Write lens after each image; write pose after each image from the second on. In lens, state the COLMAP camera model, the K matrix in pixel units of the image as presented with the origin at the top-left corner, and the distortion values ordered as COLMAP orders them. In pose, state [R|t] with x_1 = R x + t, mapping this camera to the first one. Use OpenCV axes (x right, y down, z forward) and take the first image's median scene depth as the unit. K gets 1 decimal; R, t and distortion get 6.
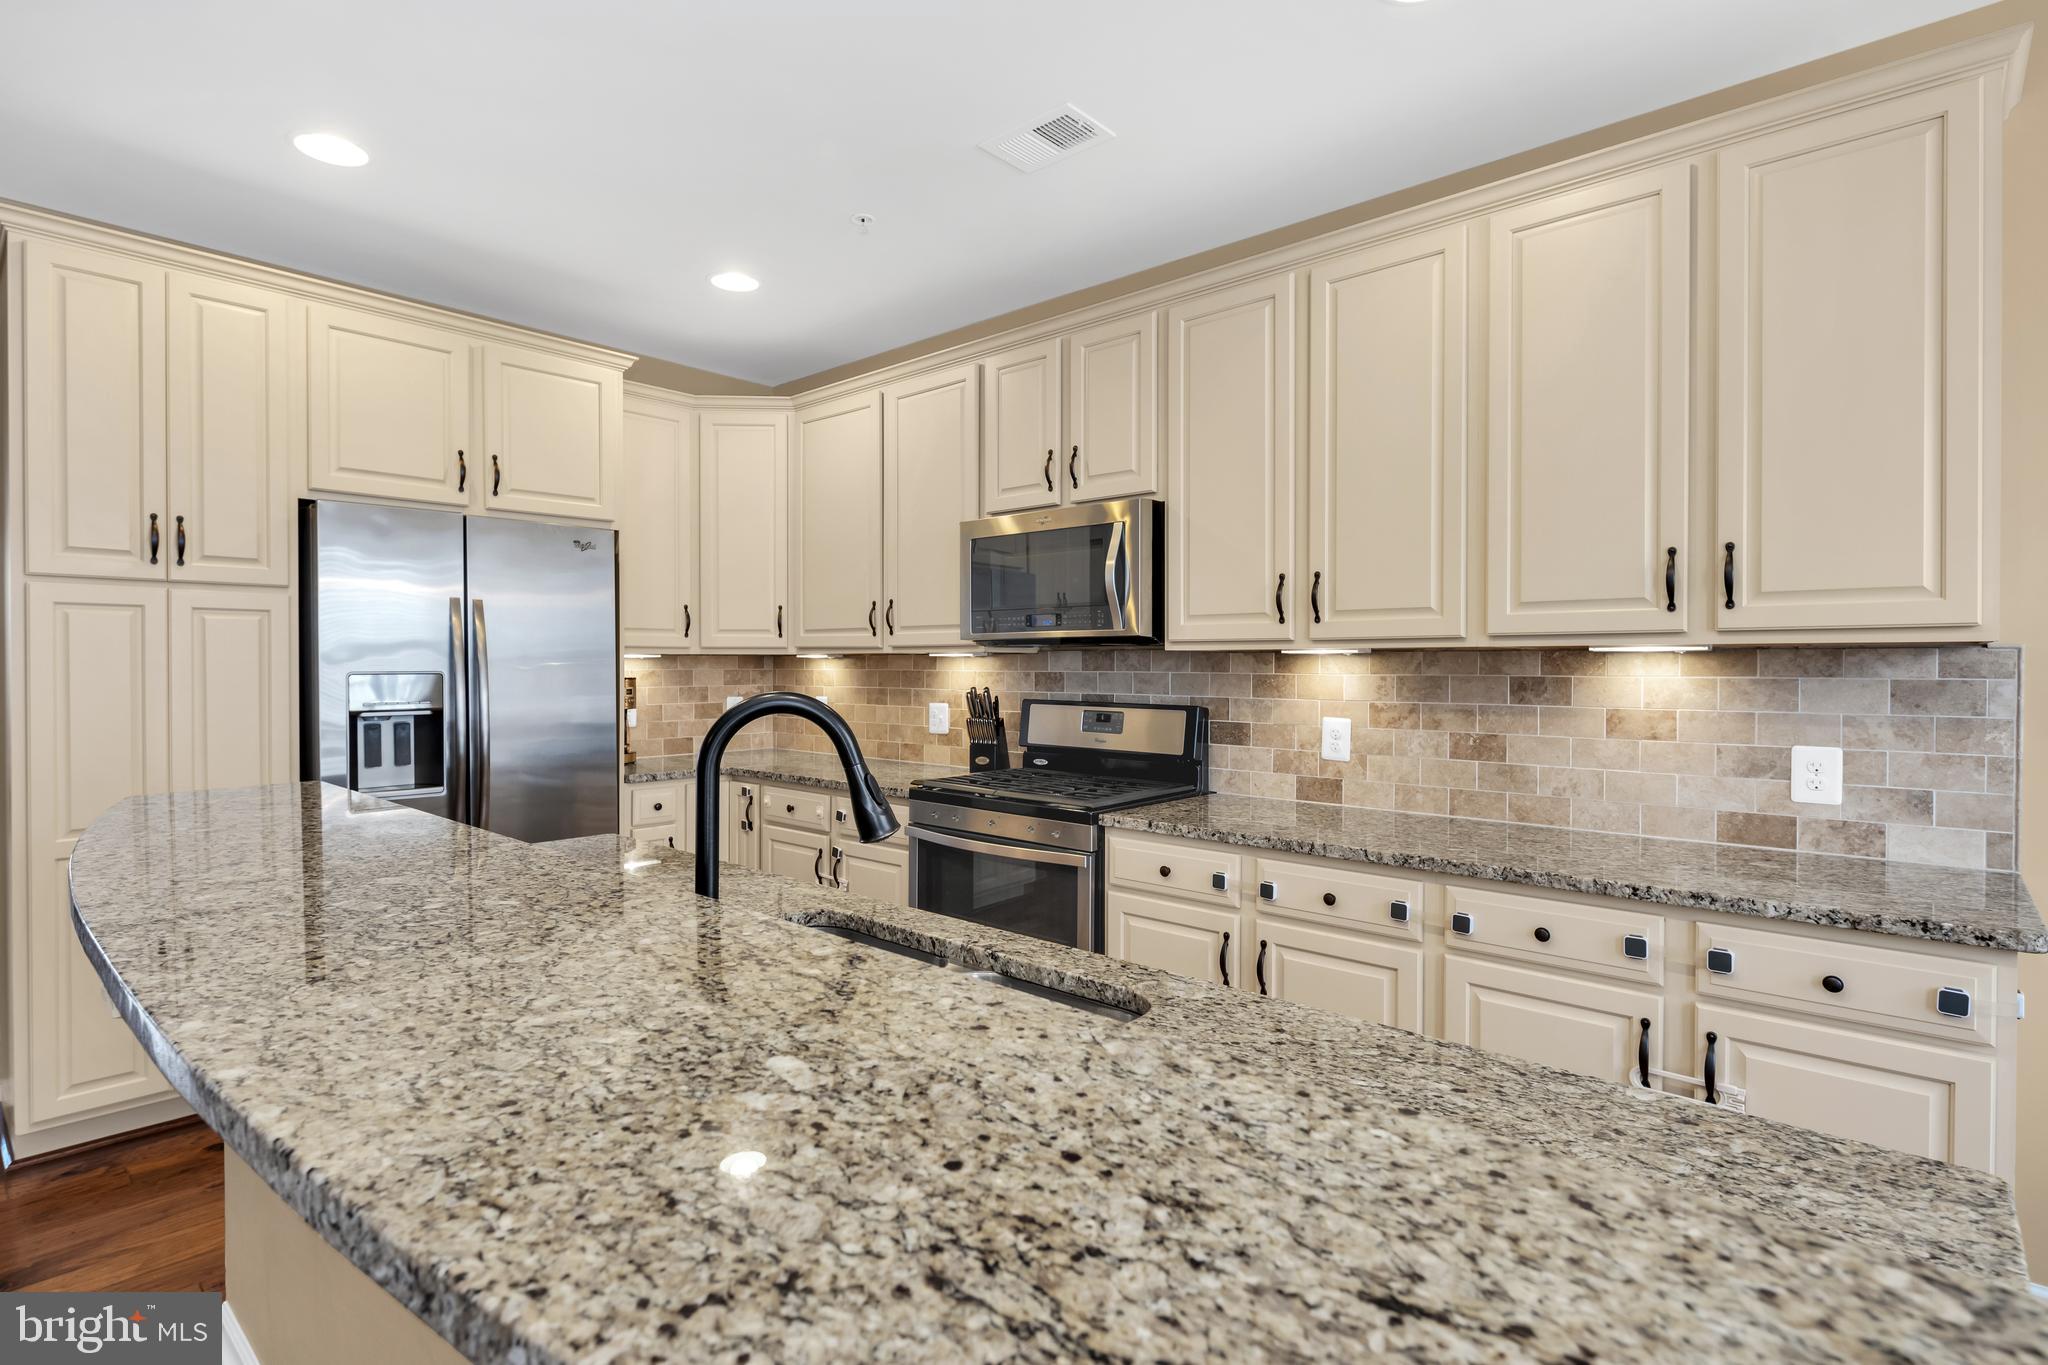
lens RADIAL K [[989.1, 0, 1022.6], [0, 989.1, 676.7], [0, 0, 1]] dist [-0.000881, -0.002231]
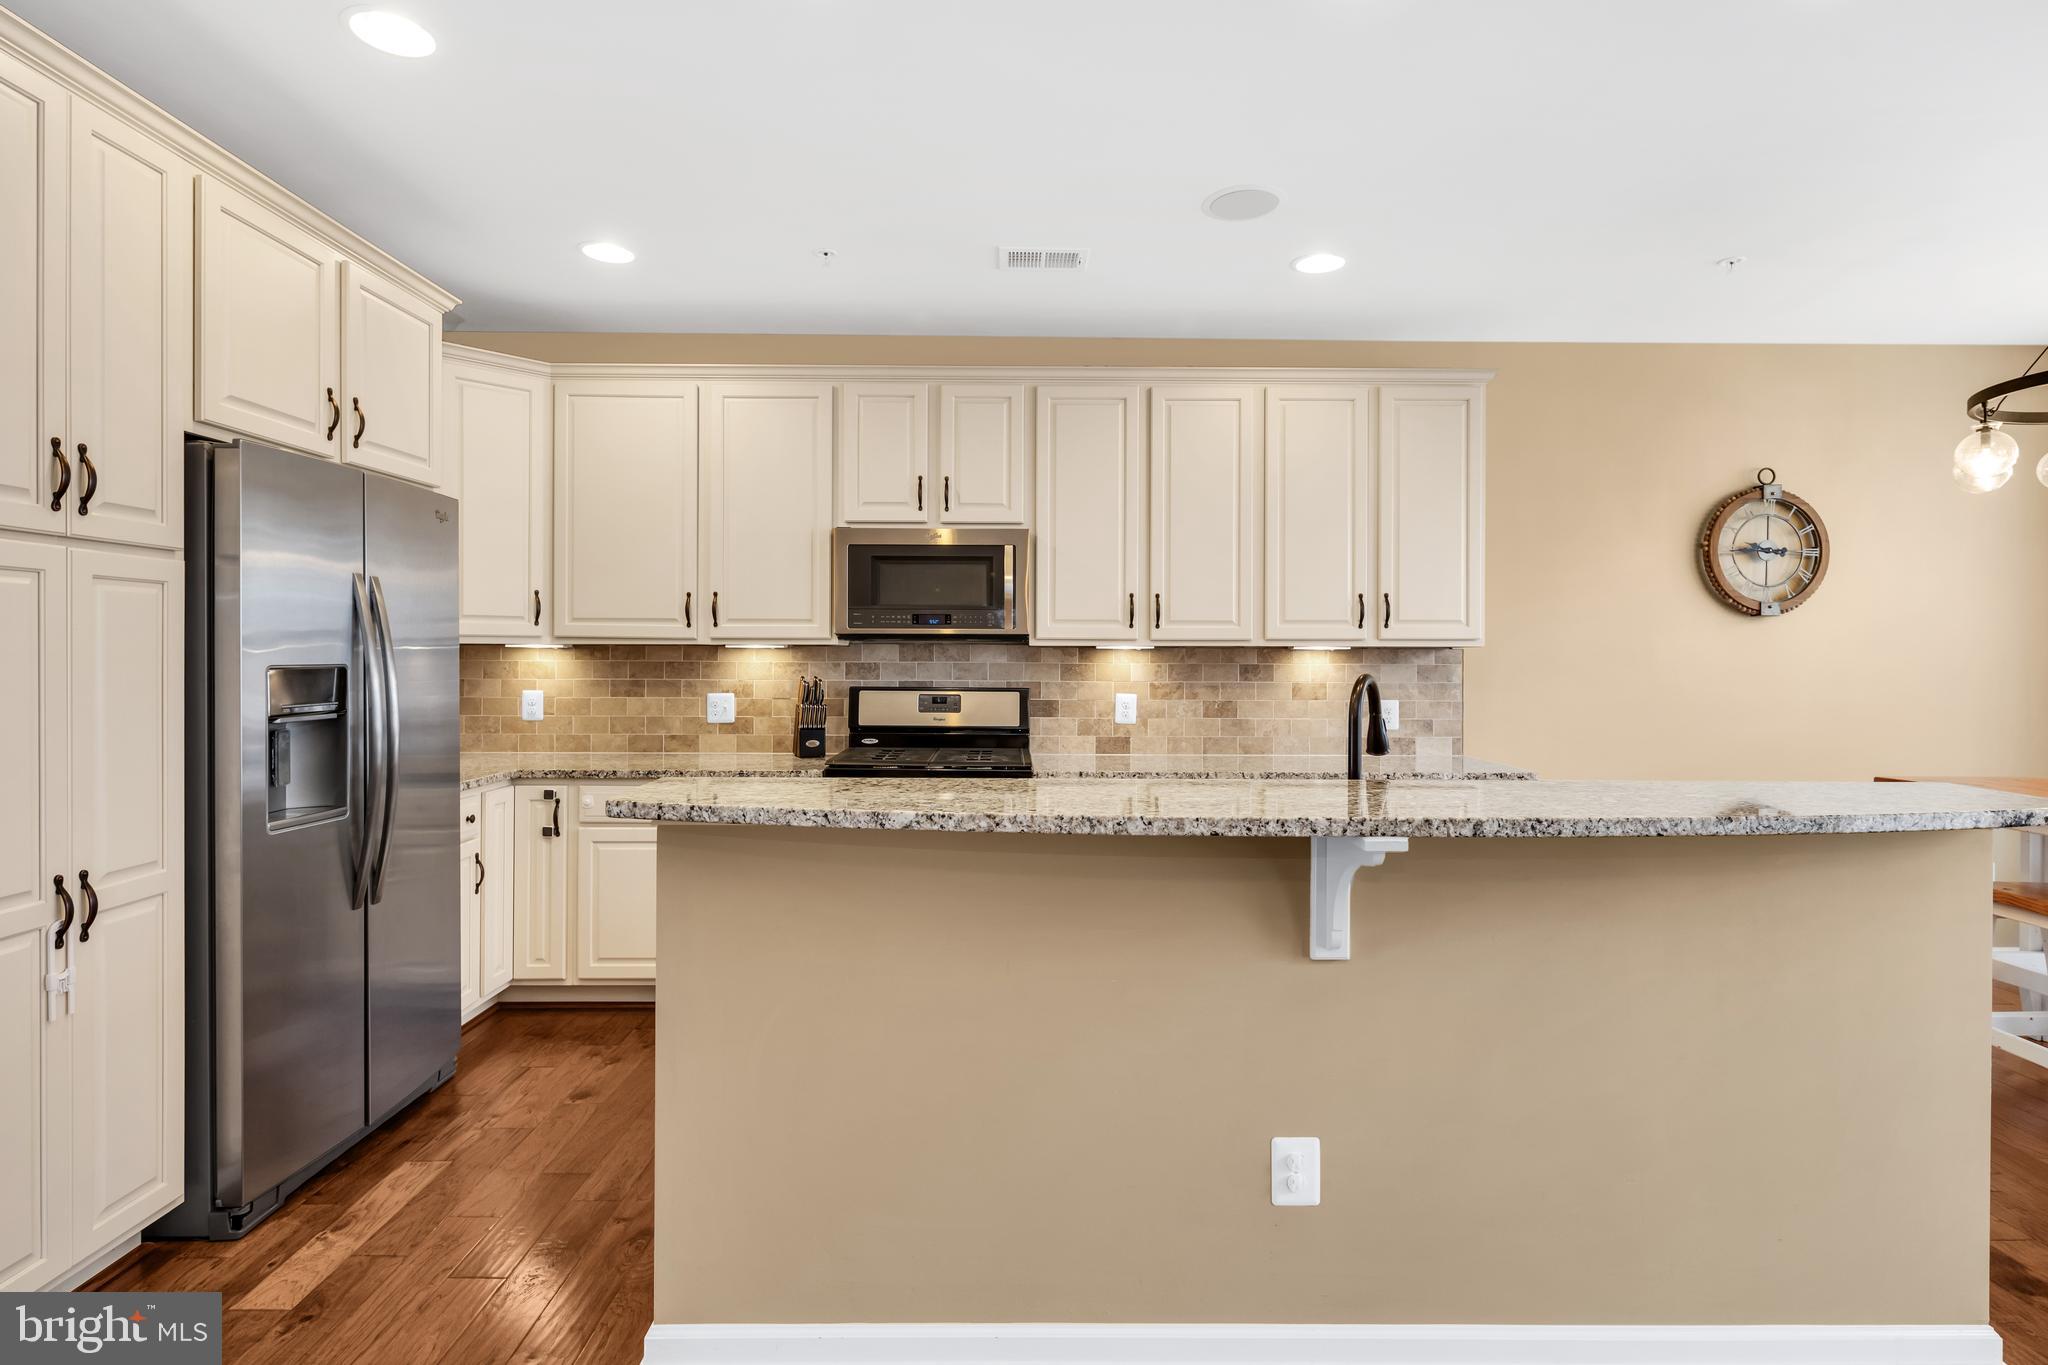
lens RADIAL K [[1012.8, 0, 1021.0], [0, 1012.8, 668.5], [0, 0, 1]] dist [-0.002742, -0.000783]
pose [[0.739659, -0.007716, 0.672938, -0.958766], [0.005882, 0.999970, 0.005000, -0.004059], [-0.672956, 0.000260, 0.739682, 0.023231]]
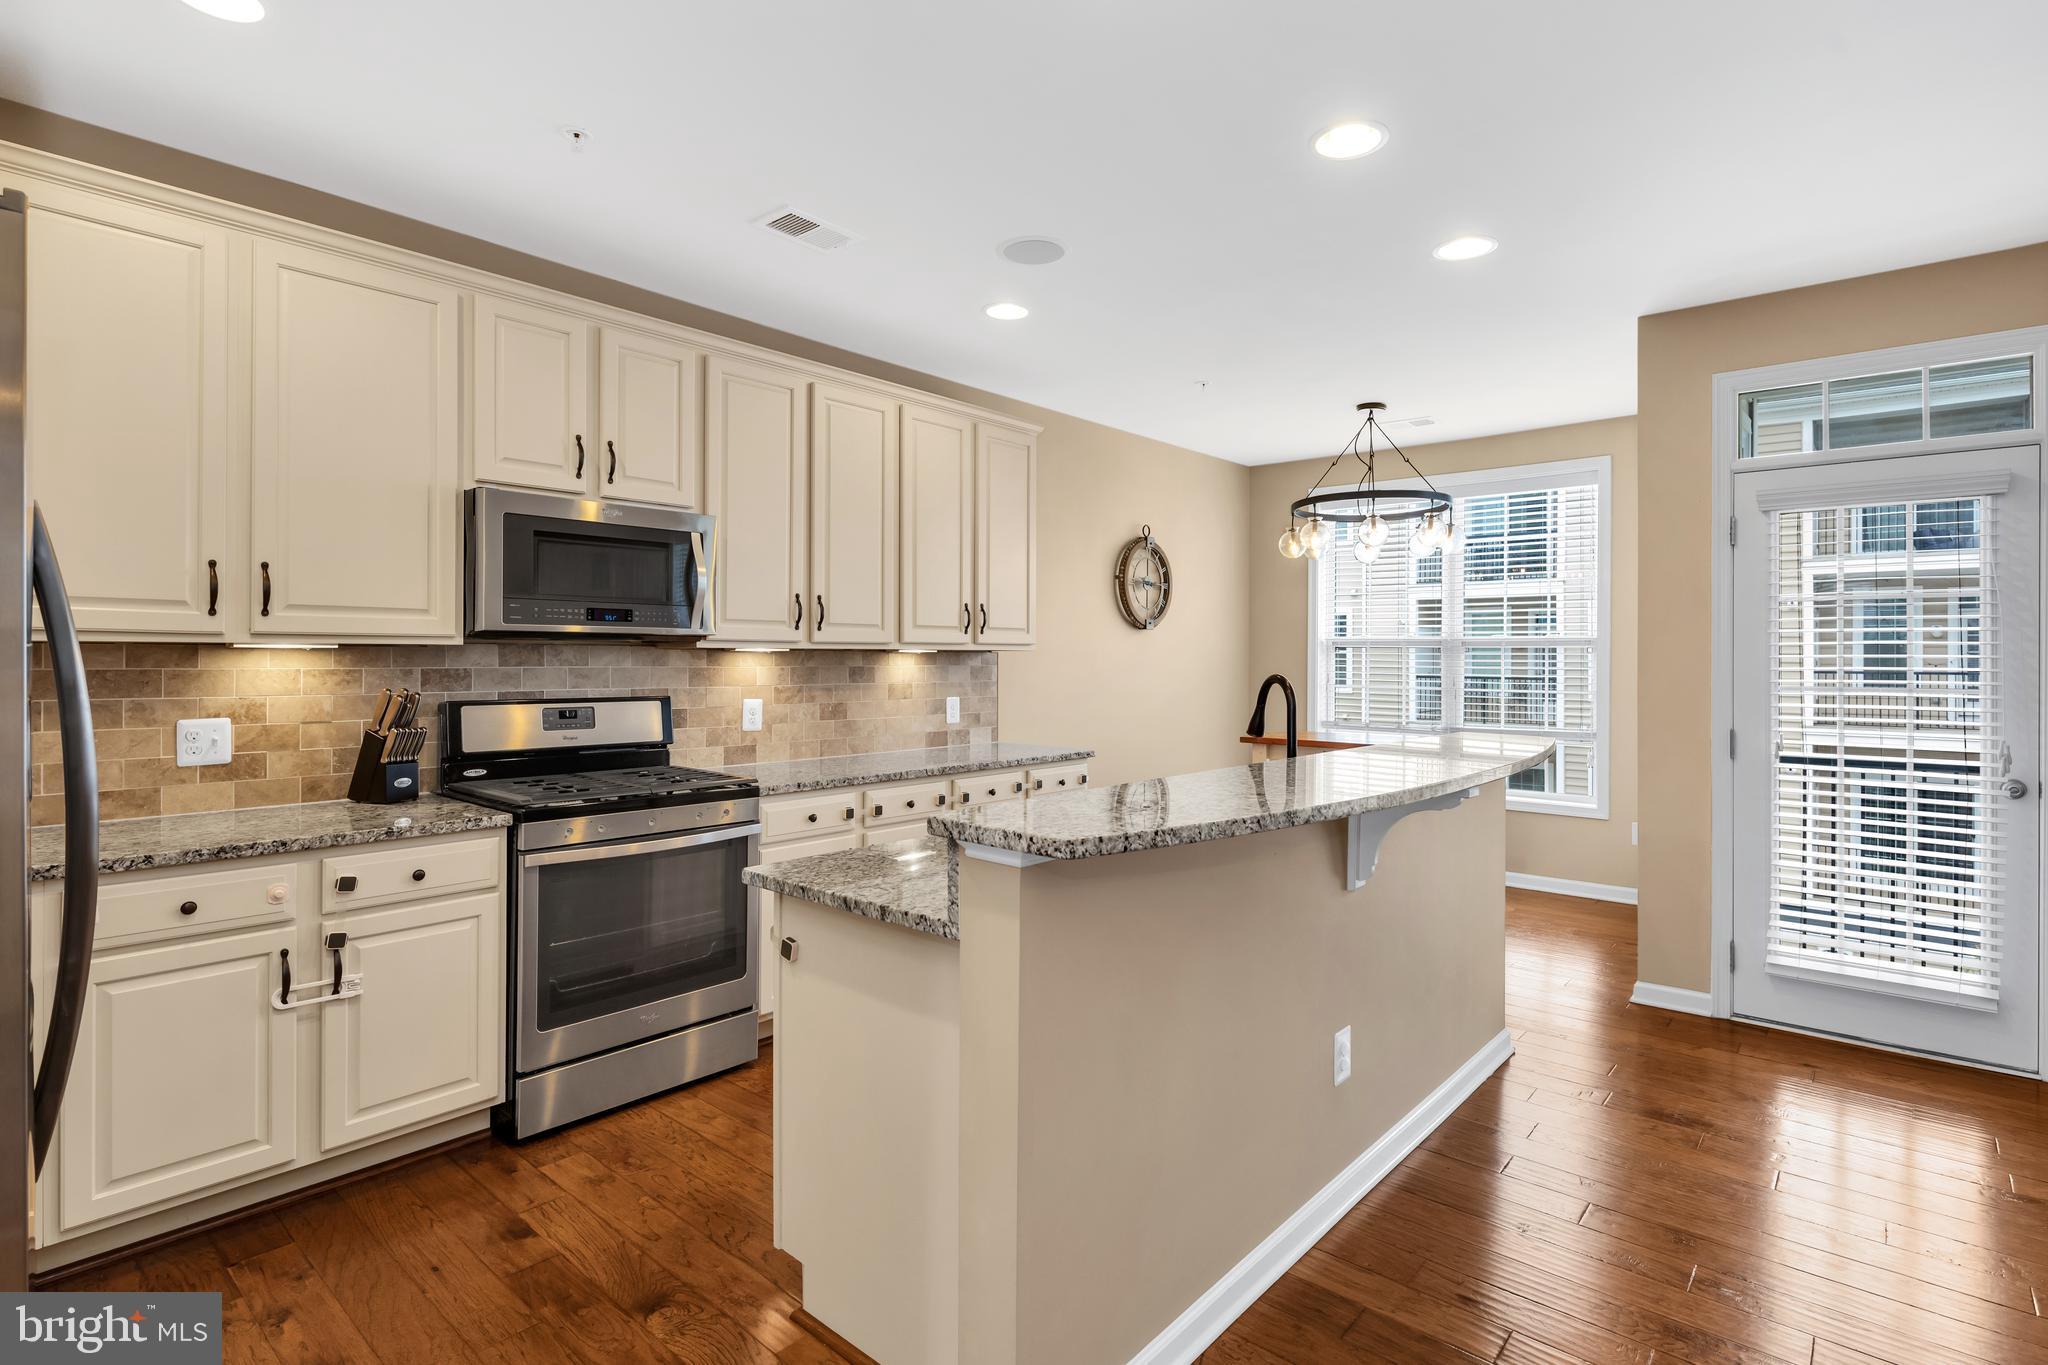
lens RADIAL K [[1002.1, 0, 1023.6], [0, 1002.1, 668.6], [0, 0, 1]] dist [0.001147, -0.002684]
pose [[-0.009771, -0.013035, 0.999867, -1.287504], [0.008532, 0.999878, 0.013119, -0.017995], [-0.999916, 0.008659, -0.009659, 0.791907]]
